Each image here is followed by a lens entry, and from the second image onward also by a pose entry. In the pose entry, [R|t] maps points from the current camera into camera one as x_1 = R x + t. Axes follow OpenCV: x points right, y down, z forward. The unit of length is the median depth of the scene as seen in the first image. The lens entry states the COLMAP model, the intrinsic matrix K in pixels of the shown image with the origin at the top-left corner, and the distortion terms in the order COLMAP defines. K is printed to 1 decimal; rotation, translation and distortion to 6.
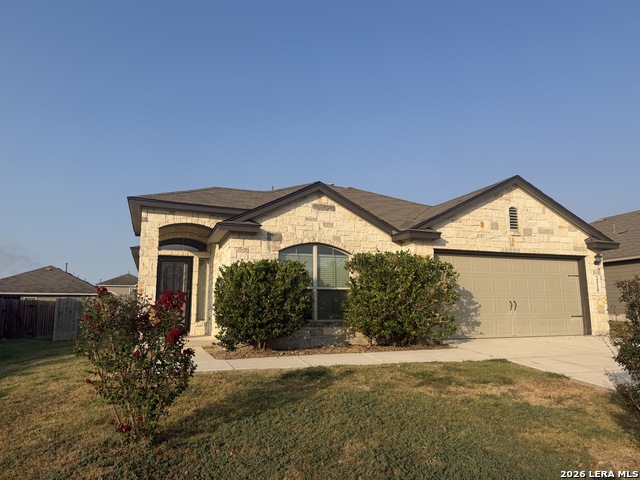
lens RADIAL K [[447.2, 0, 317.4], [0, 447.2, 239.3], [0, 0, 1]] dist [0.054330, -0.063463]
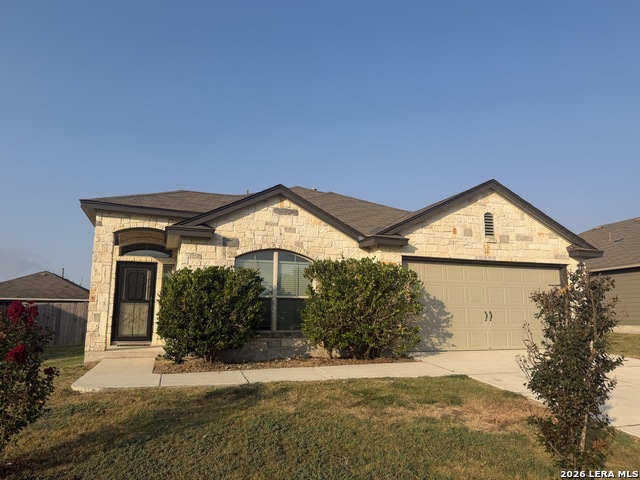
lens RADIAL K [[447.2, 0, 323.2], [0, 447.2, 238.0], [0, 0, 1]] dist [0.054330, -0.063463]
pose [[0.999952, 0.005751, -0.007877, 0.102568], [-0.005890, 0.999825, -0.017741, 0.001273], [0.007774, 0.017786, 0.999812, 0.051478]]
